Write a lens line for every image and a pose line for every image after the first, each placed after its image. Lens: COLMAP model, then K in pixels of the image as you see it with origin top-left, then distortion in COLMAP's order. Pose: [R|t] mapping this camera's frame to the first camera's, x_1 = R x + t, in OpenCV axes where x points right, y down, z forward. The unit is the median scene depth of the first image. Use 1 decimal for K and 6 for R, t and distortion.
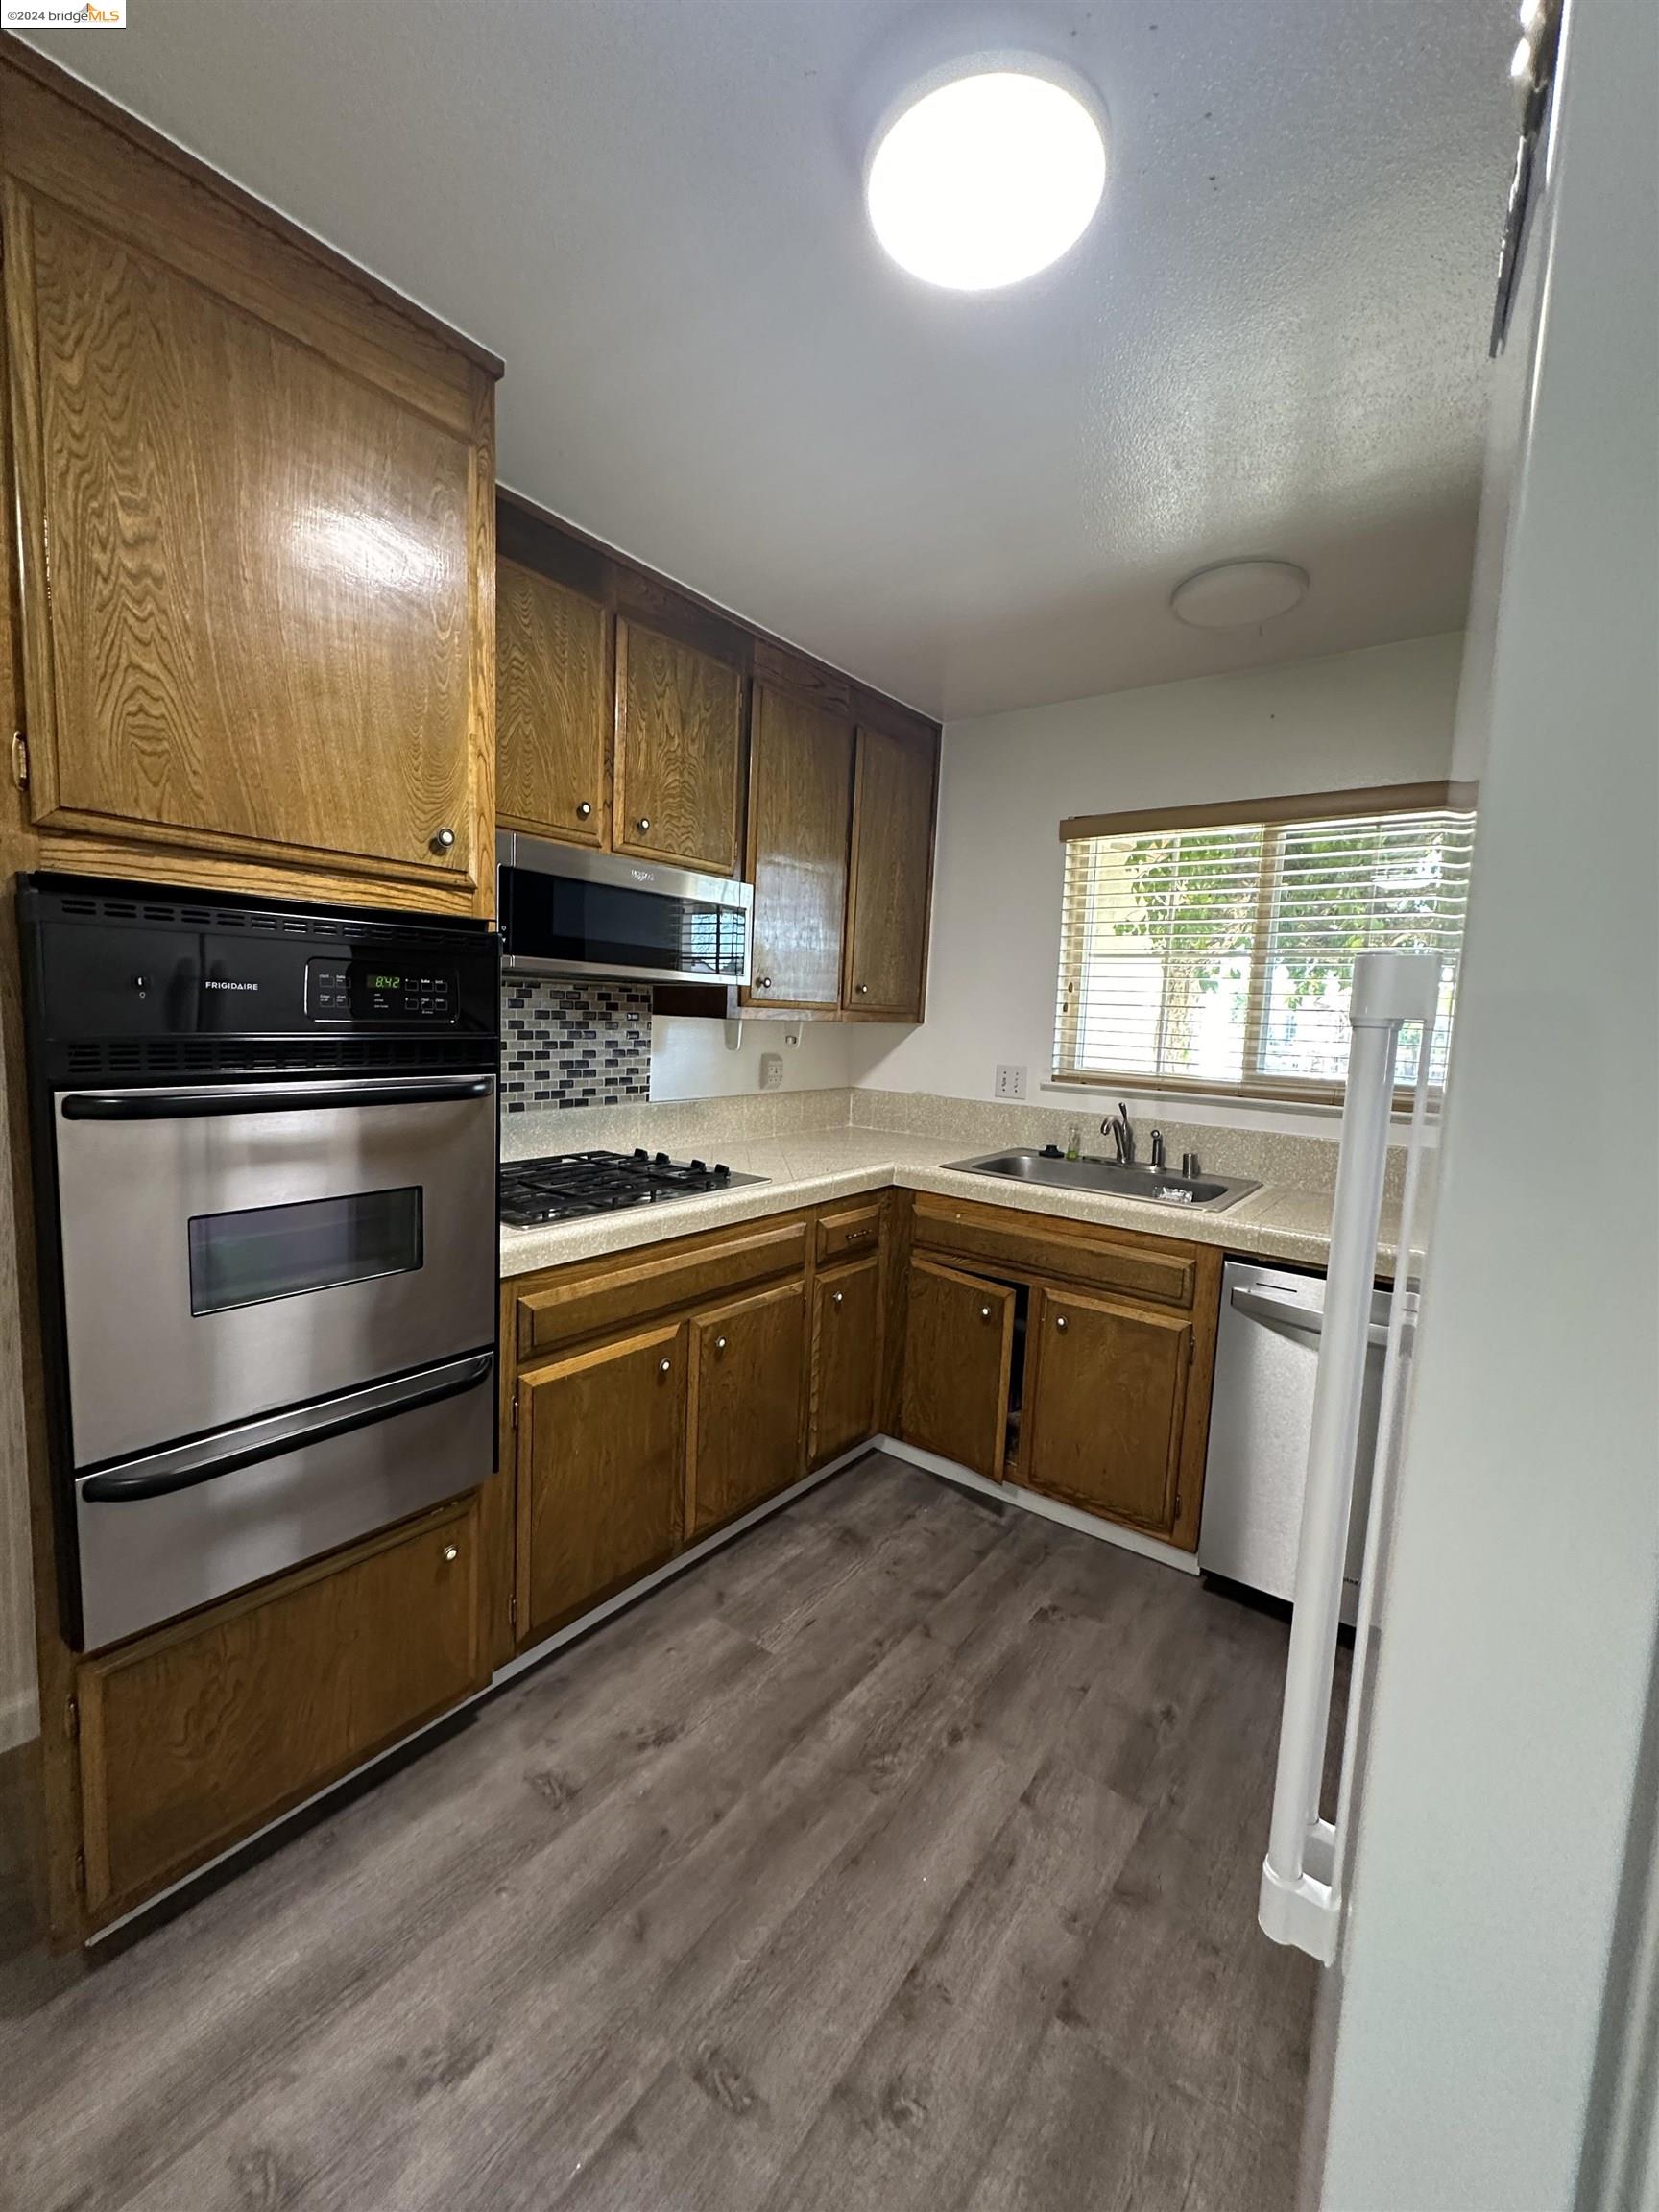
lens RADIAL K [[885.5, 0, 829.5], [0, 885.5, 1099.2], [0, 0, 1]] dist [-0.002263, 0.000231]
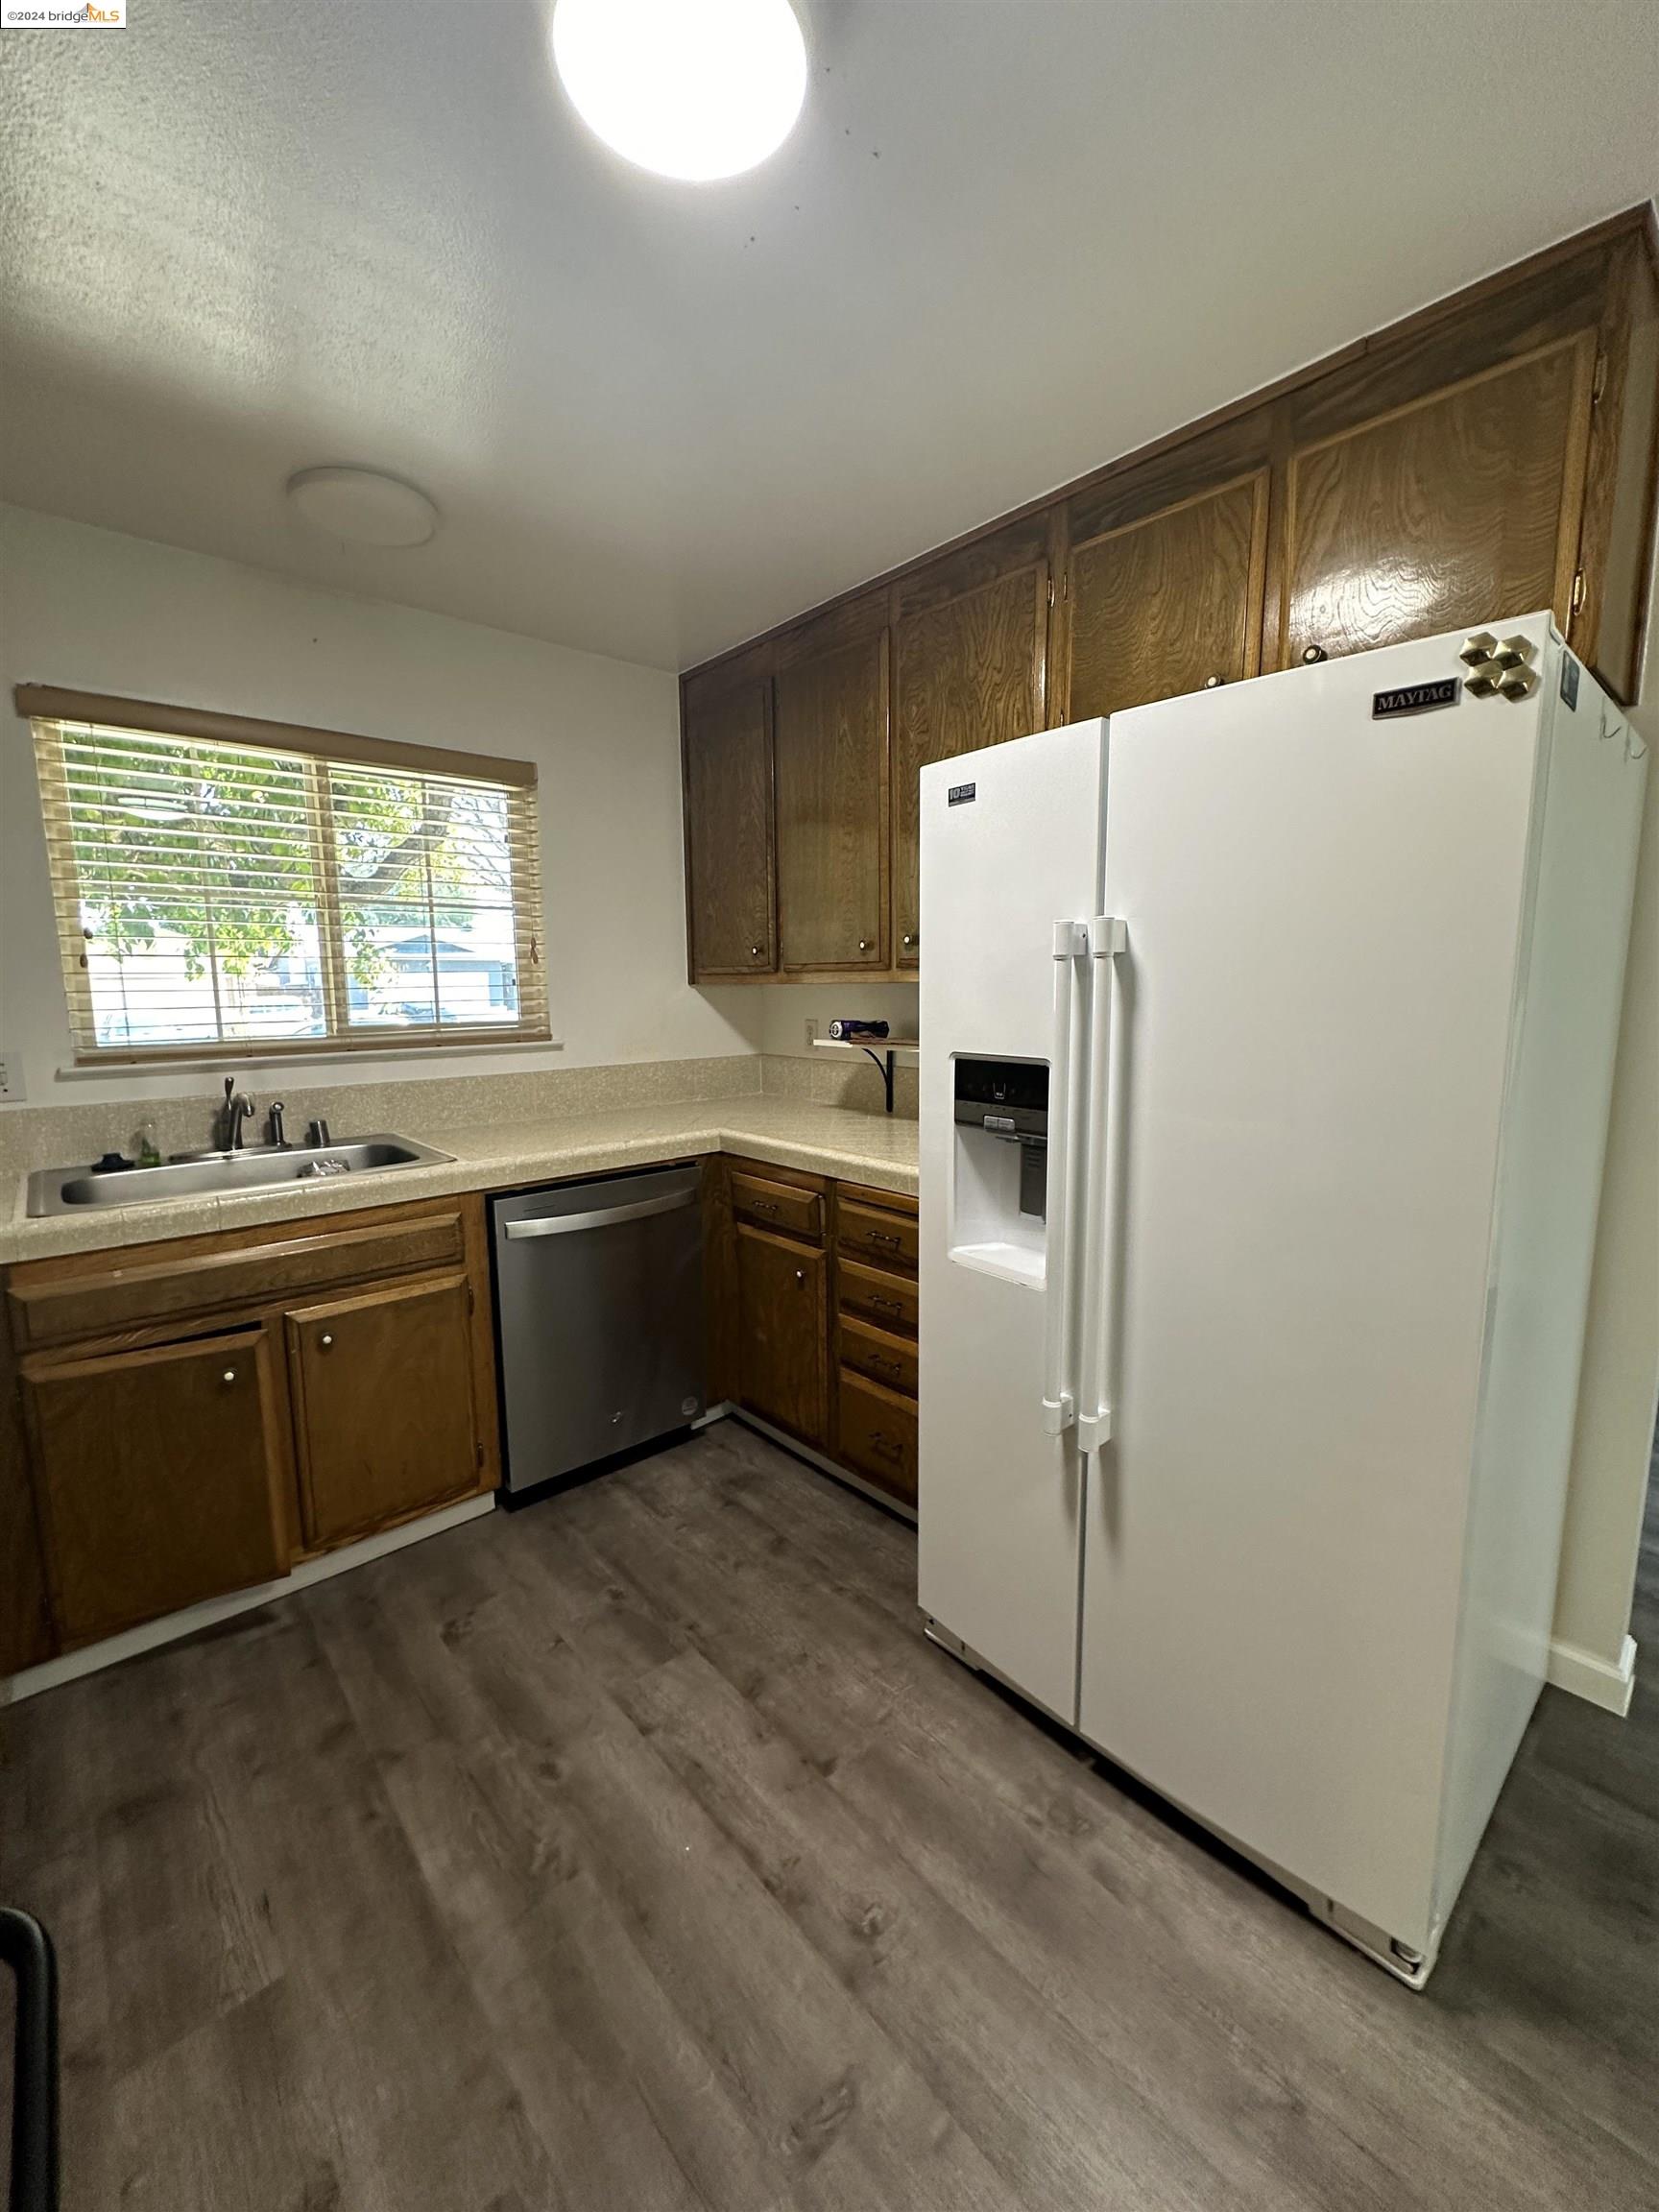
lens RADIAL K [[885.5, 0, 829.5], [0, 885.5, 1099.2], [0, 0, 1]] dist [-0.002263, 0.000231]
pose [[0.193634, -0.171710, 0.965930, -0.415612], [0.117900, 0.981502, 0.150843, -0.039718], [-0.973964, 0.084675, 0.210297, 0.354265]]
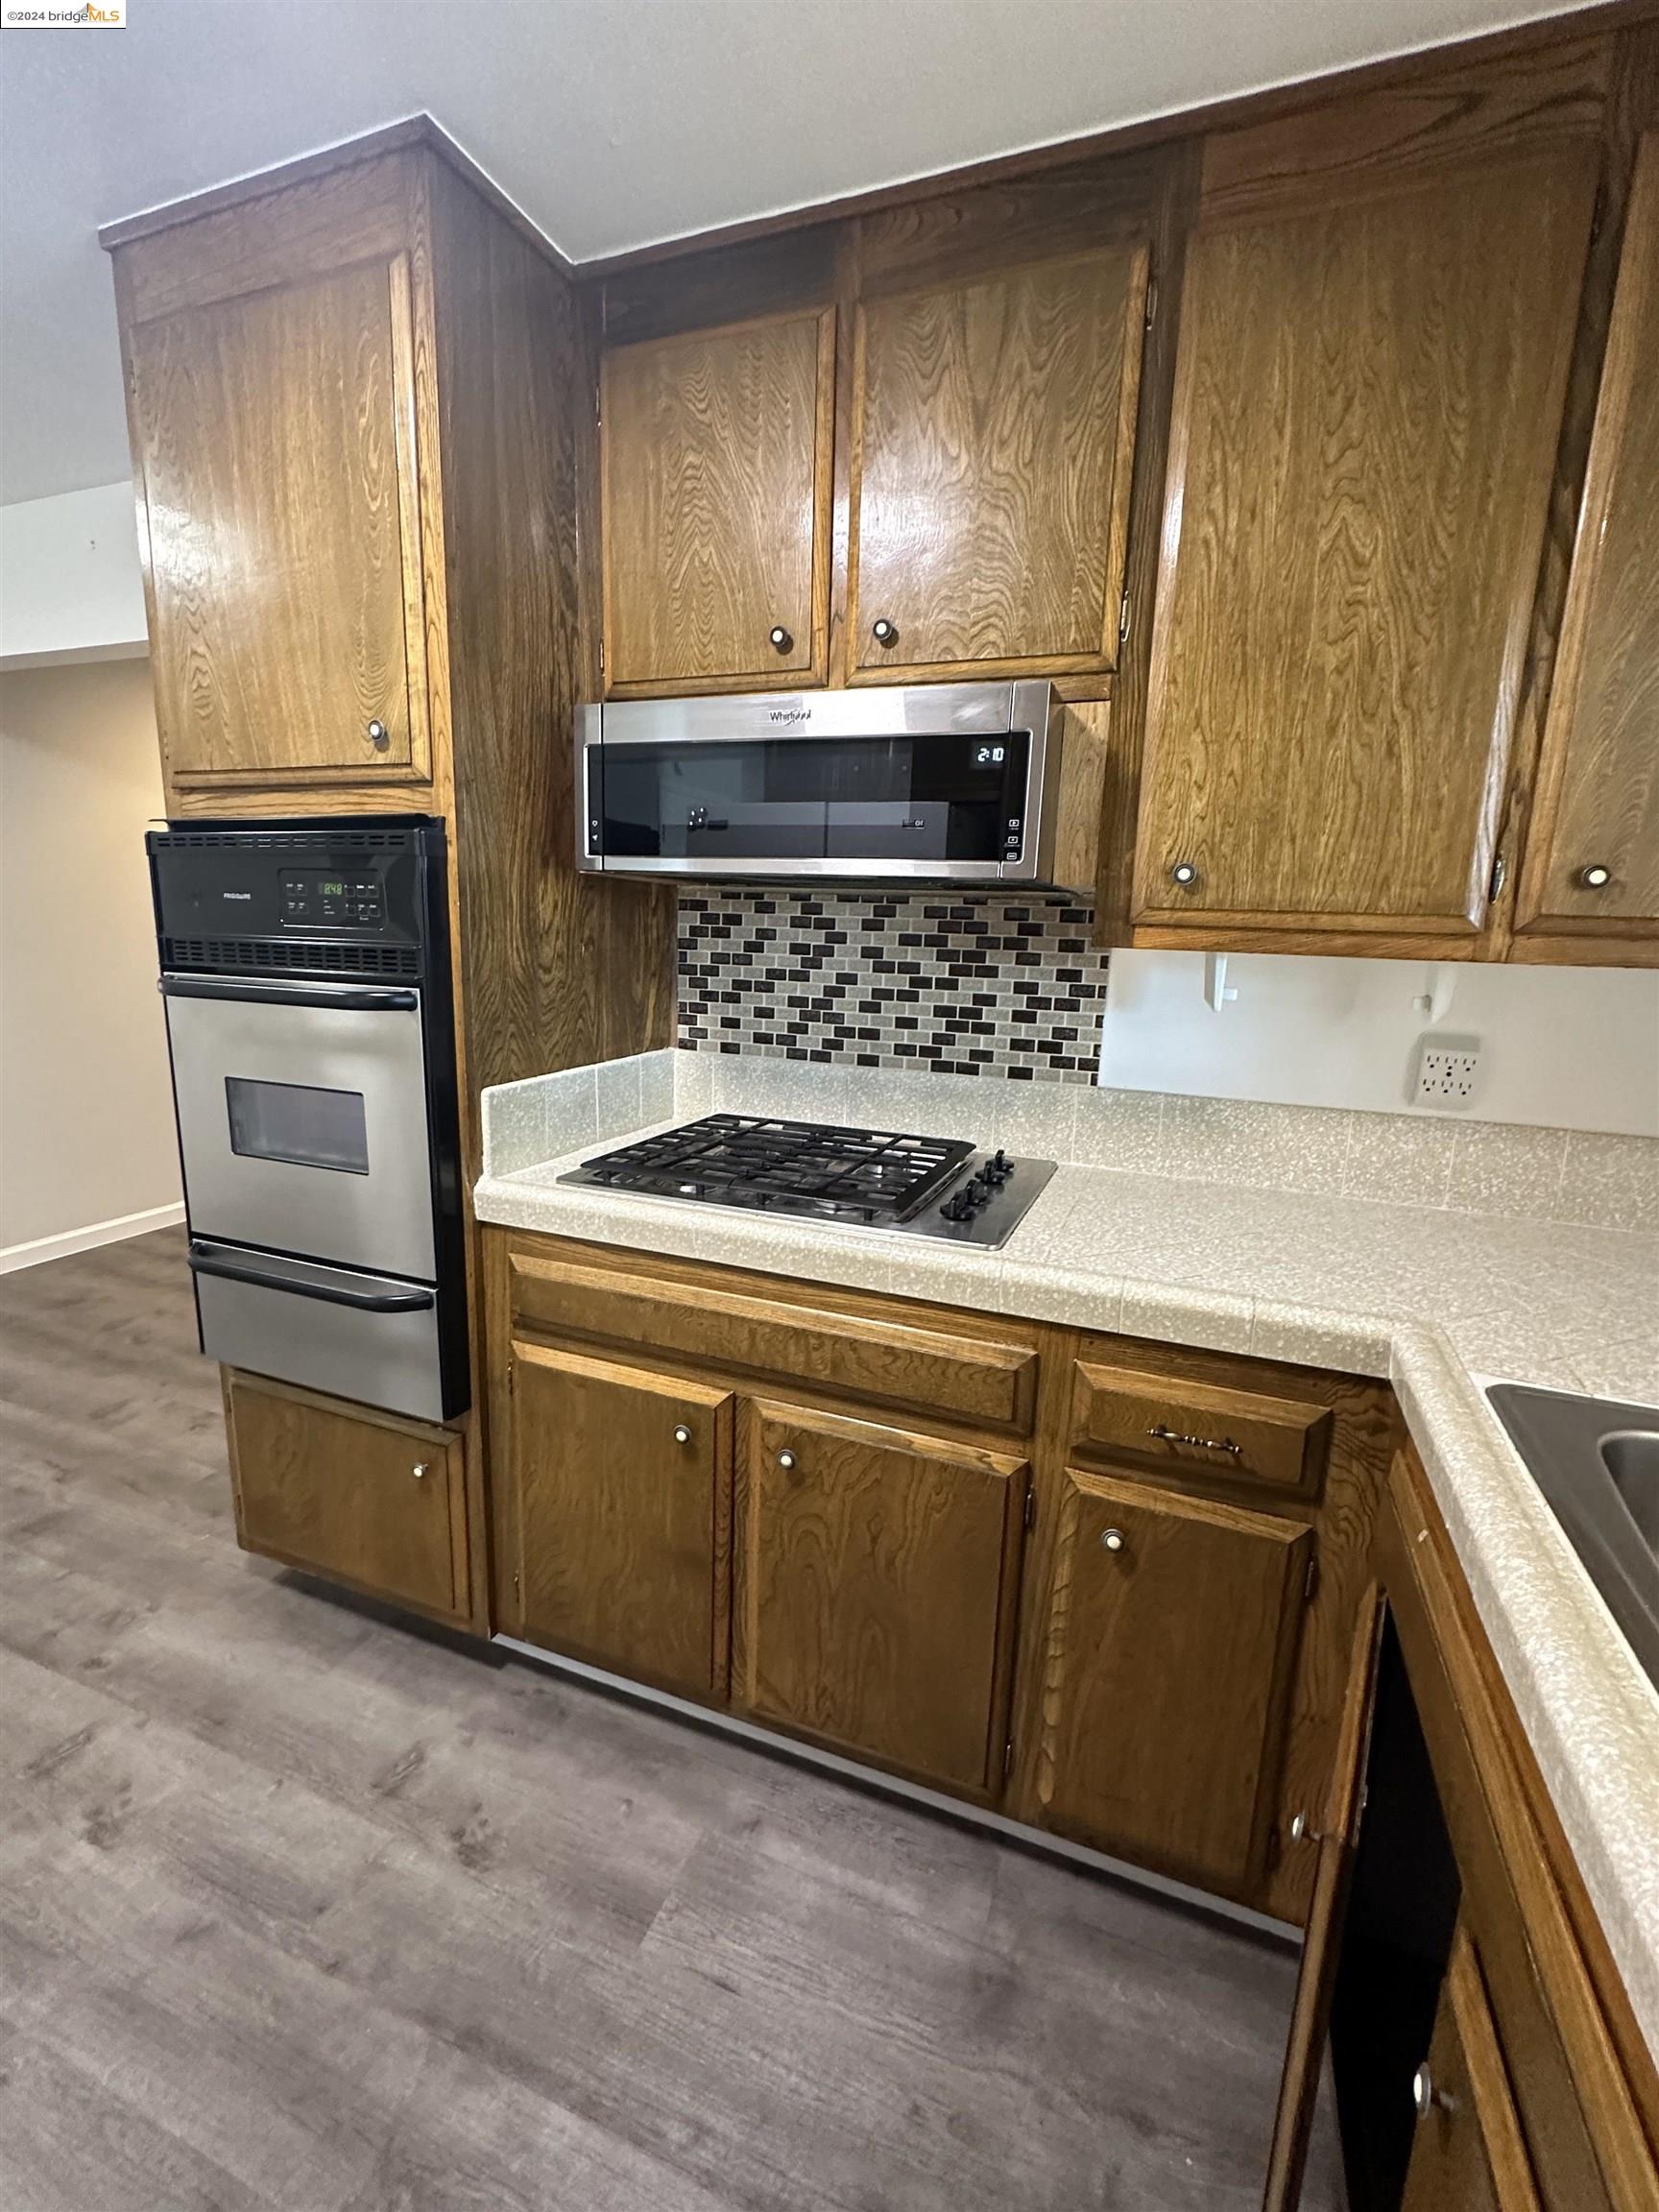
lens RADIAL K [[965.8, 0, 832.0], [0, 965.8, 1100.5], [0, 0, 1]] dist [-0.002011, 0.000022]
pose [[0.274616, 0.146637, -0.950307, 0.449809], [-0.116722, 0.986079, 0.118427, -0.053398], [0.954443, 0.078400, 0.287908, 0.739805]]
